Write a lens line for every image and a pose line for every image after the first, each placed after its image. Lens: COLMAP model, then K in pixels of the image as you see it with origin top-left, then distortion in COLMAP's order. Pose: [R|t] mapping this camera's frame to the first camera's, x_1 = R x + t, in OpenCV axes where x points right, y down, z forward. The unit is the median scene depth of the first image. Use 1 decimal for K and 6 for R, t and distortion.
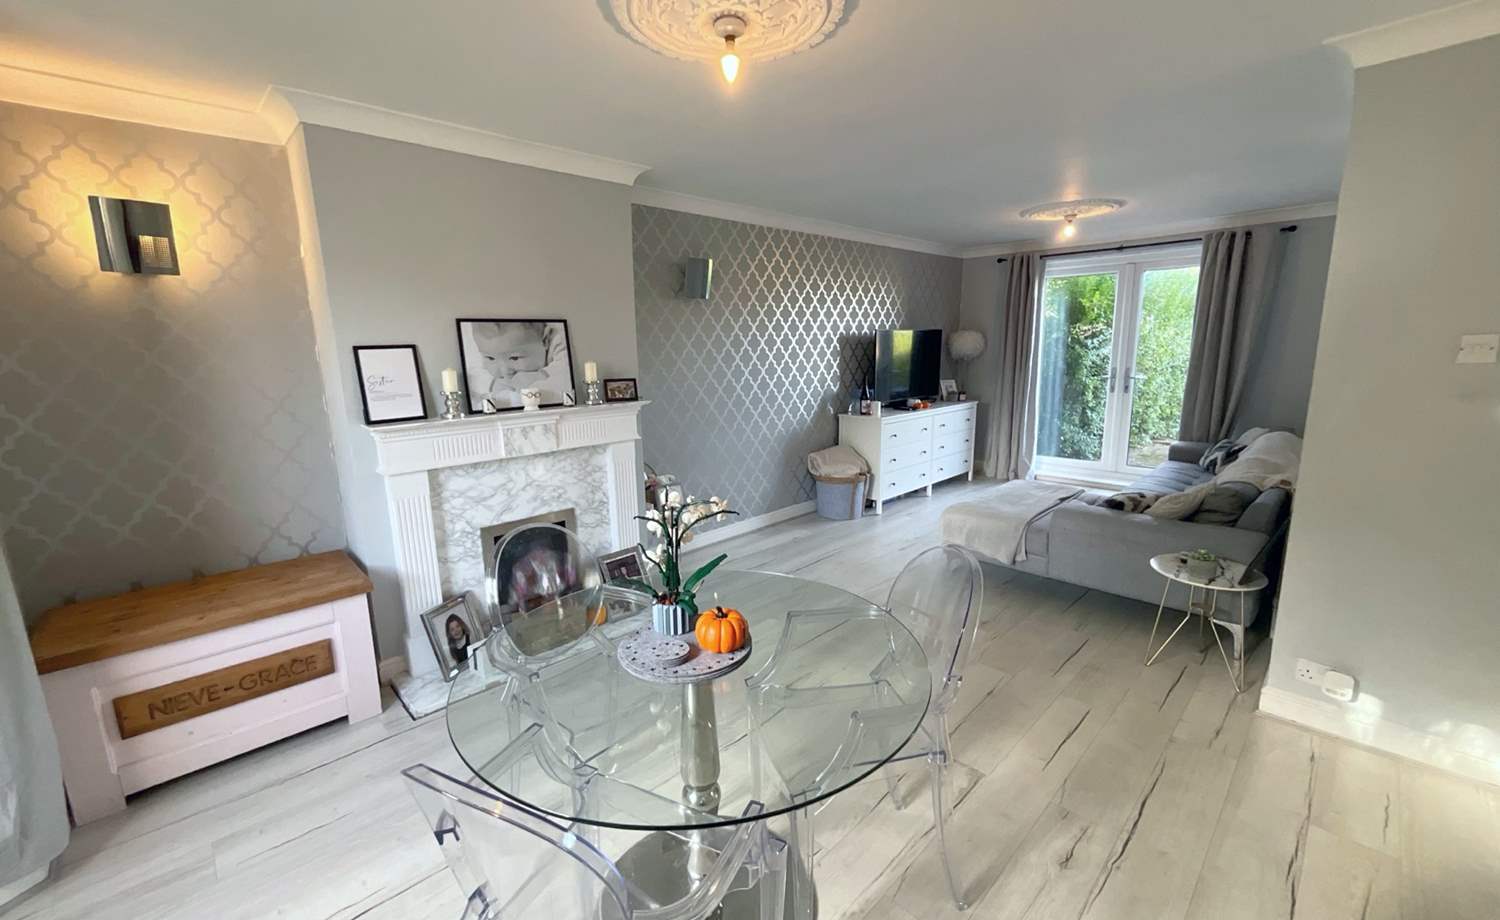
lens RADIAL K [[610.2, 0, 758.8], [0, 610.2, 461.8], [0, 0, 1]] dist [-0.002796, 0.002224]
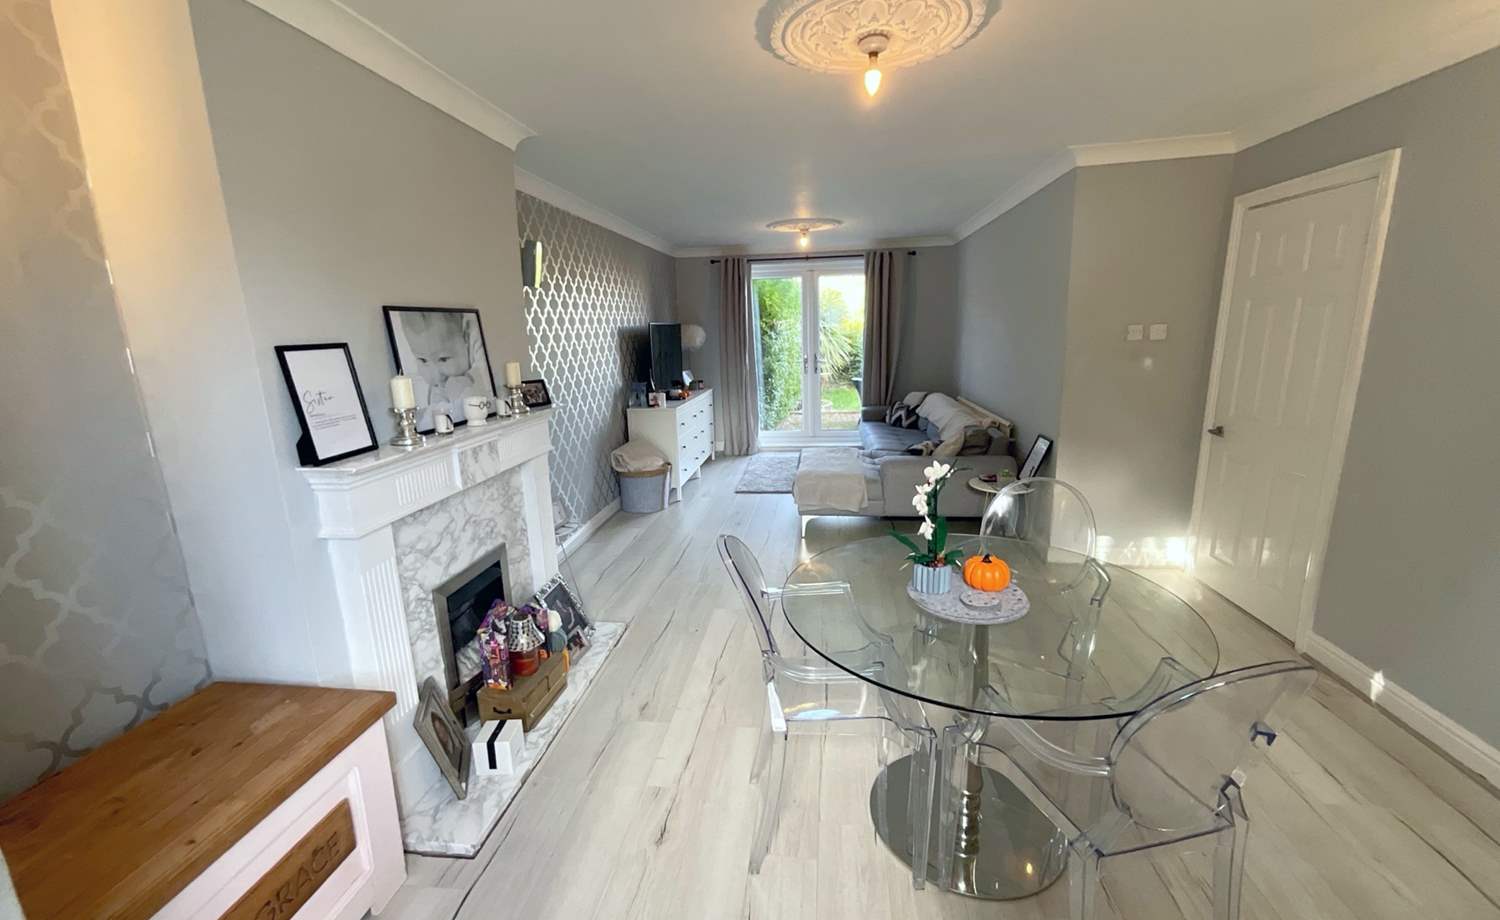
lens RADIAL K [[610.2, 0, 761.2], [0, 610.2, 457.2], [0, 0, 1]] dist [-0.002796, 0.002224]
pose [[0.779495, -0.134591, 0.611778, -0.528469], [0.133933, 0.989870, 0.047121, -0.029401], [-0.611922, 0.045207, 0.789625, 0.152035]]
